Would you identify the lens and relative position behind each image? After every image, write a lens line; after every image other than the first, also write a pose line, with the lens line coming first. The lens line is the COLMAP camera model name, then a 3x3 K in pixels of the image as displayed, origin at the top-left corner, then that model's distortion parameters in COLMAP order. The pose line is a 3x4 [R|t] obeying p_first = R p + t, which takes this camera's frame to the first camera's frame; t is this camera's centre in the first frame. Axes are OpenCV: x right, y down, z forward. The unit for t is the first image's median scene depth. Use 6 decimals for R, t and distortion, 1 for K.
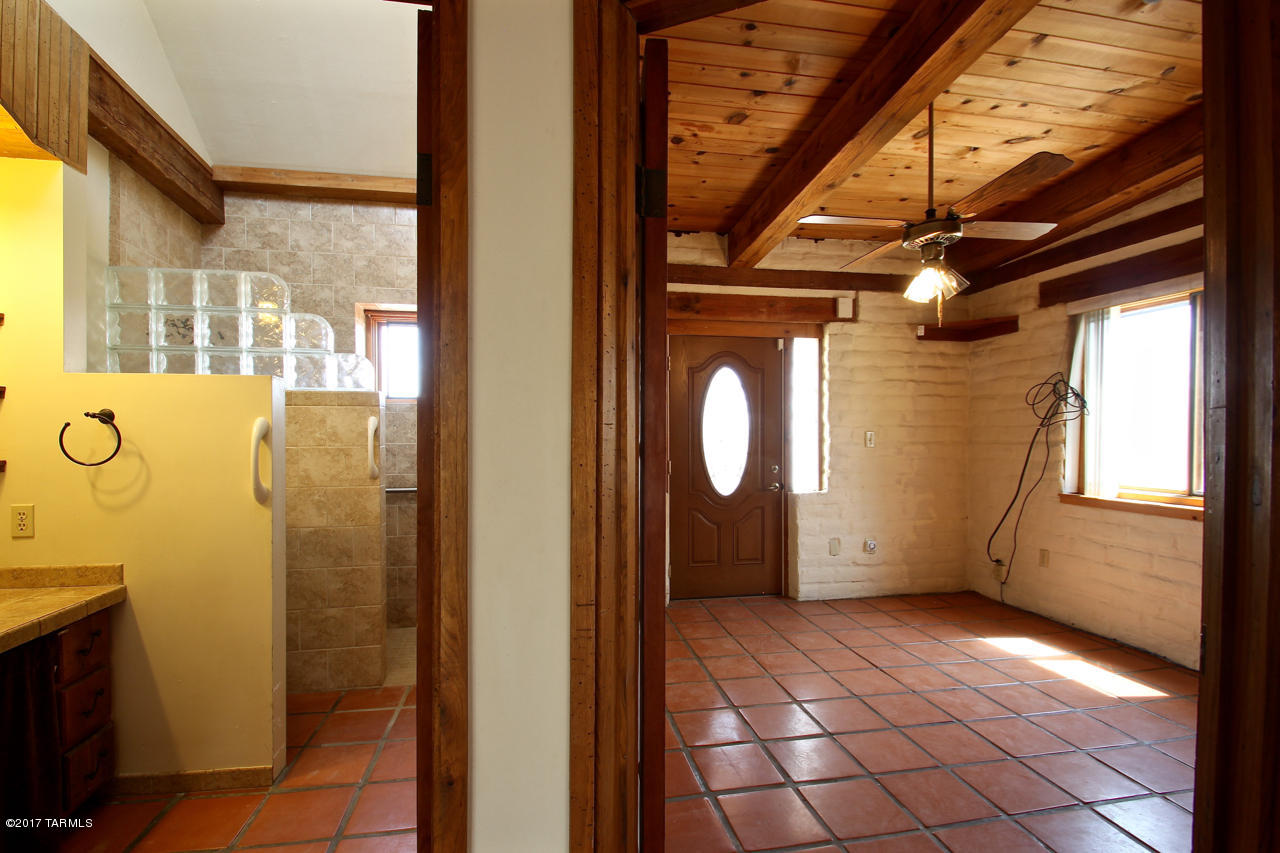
lens RADIAL K [[600.8, 0, 624.0], [0, 600.8, 444.9], [0, 0, 1]] dist [0.001066, -0.009697]
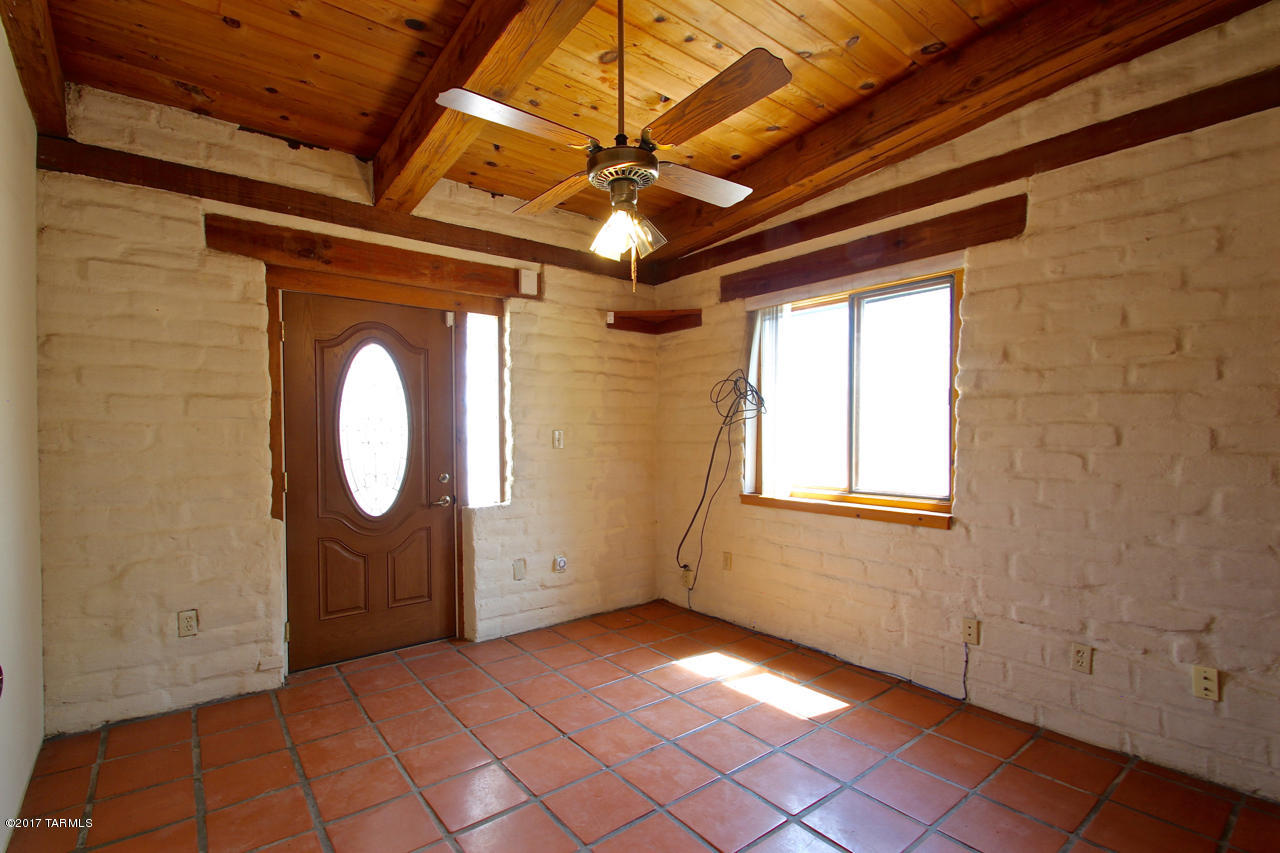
lens RADIAL K [[600.8, 0, 640.4], [0, 600.8, 432.8], [0, 0, 1]] dist [0.001066, -0.009697]
pose [[0.873418, -0.002456, 0.486965, 0.118413], [0.010836, 0.999838, -0.014393, -0.006249], [-0.486851, 0.017847, 0.873303, 0.243714]]
